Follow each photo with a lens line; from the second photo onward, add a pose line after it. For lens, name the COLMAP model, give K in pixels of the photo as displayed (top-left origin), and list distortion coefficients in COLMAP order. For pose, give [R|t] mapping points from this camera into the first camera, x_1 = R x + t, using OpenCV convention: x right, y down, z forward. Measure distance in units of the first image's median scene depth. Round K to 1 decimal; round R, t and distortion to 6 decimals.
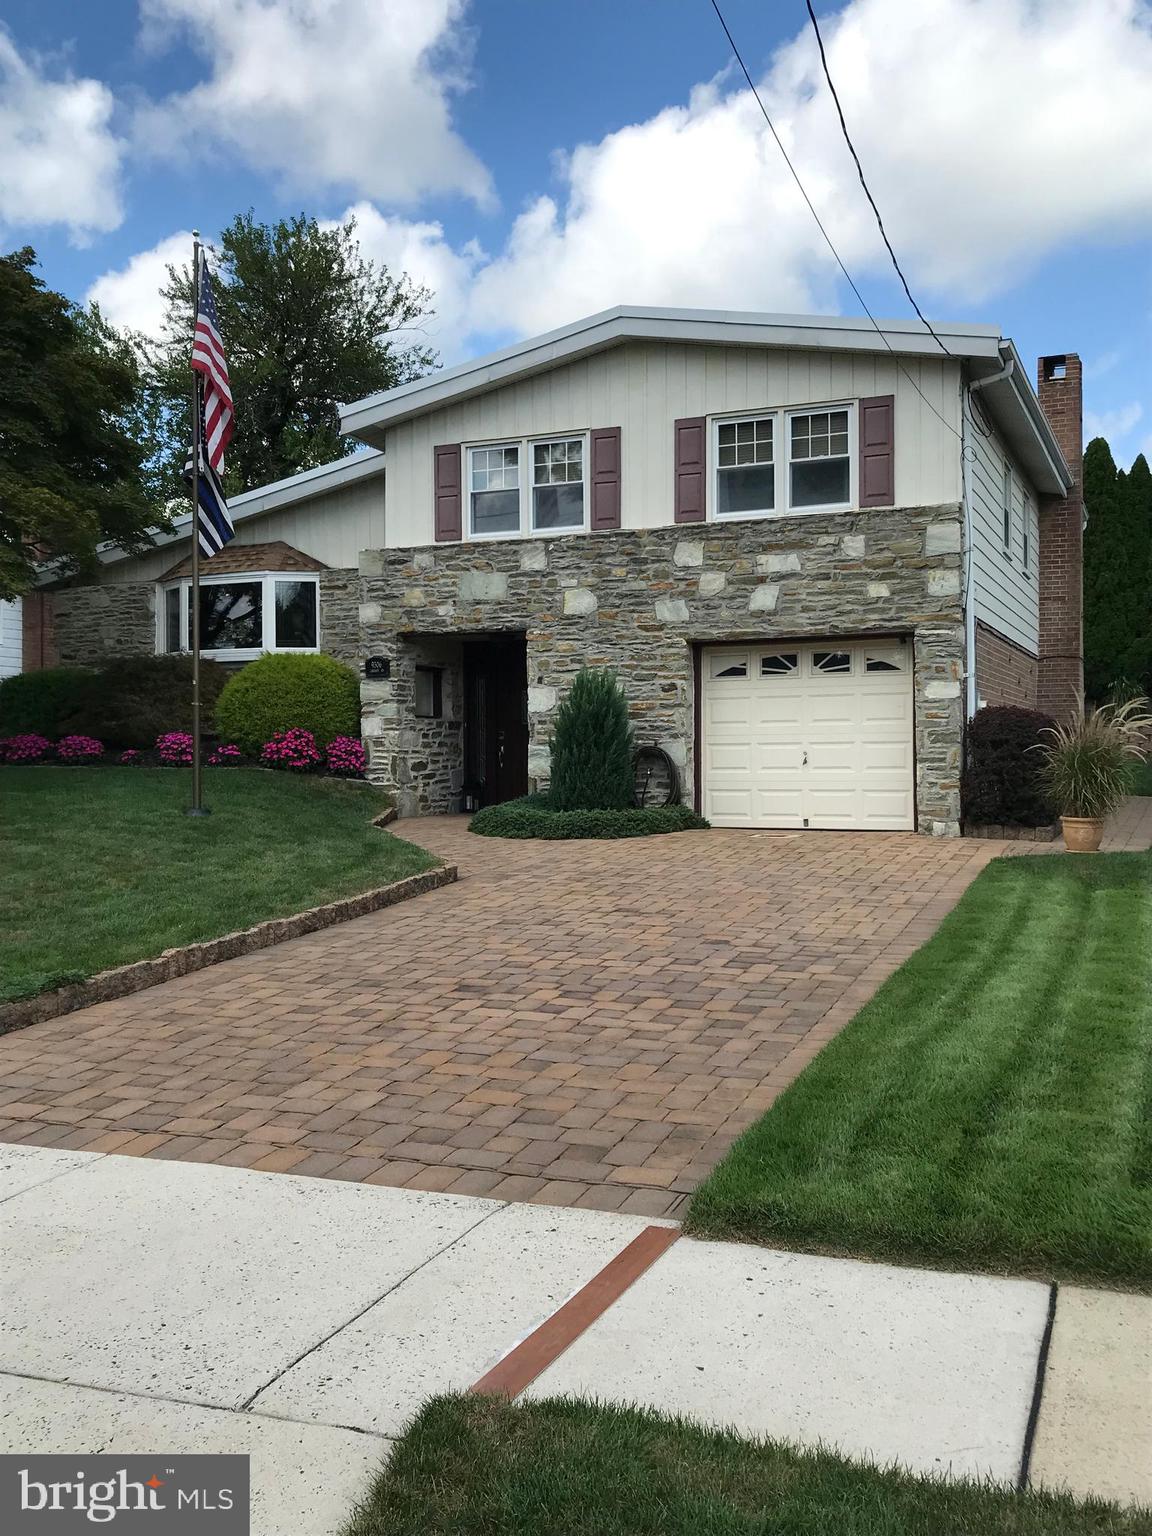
lens RADIAL K [[1369.6, 0, 579.9], [0, 1369.6, 769.6], [0, 0, 1]] dist [0.170680, -0.501361]
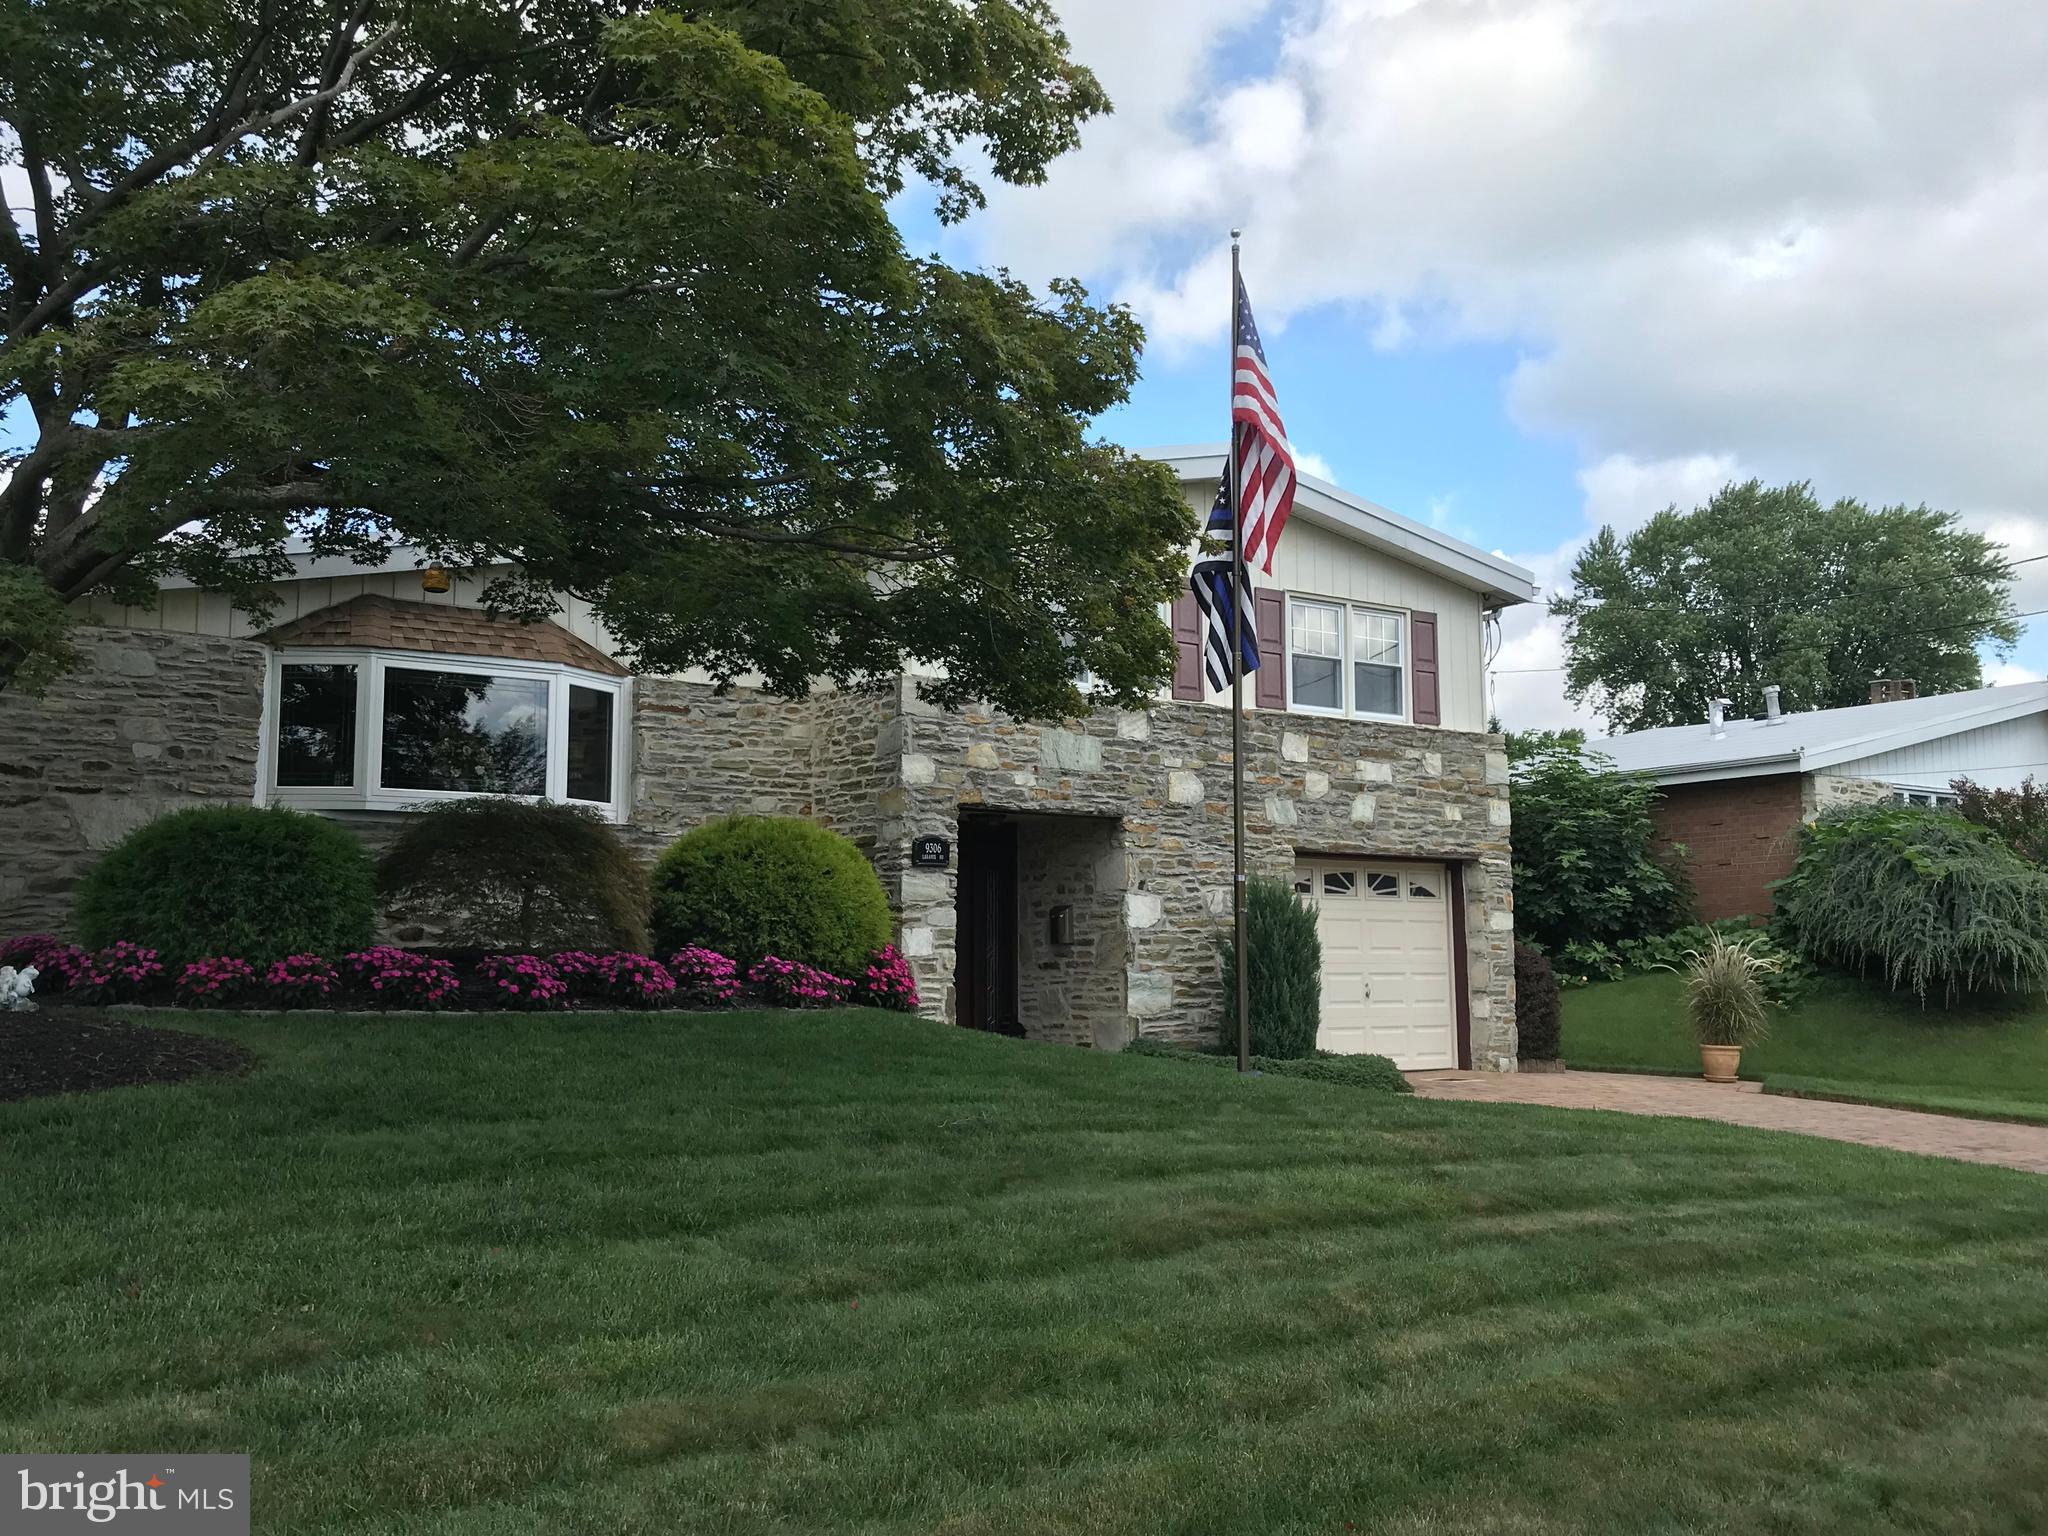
lens RADIAL K [[1770.2, 0, 973.7], [0, 1770.2, 759.6], [0, 0, 1]] dist [0.059738, -0.047521]
pose [[0.554895, 0.103831, 0.825415, -0.909008], [0.004950, 0.991751, -0.128083, -0.010086], [-0.831906, 0.075158, 0.549804, 0.551791]]
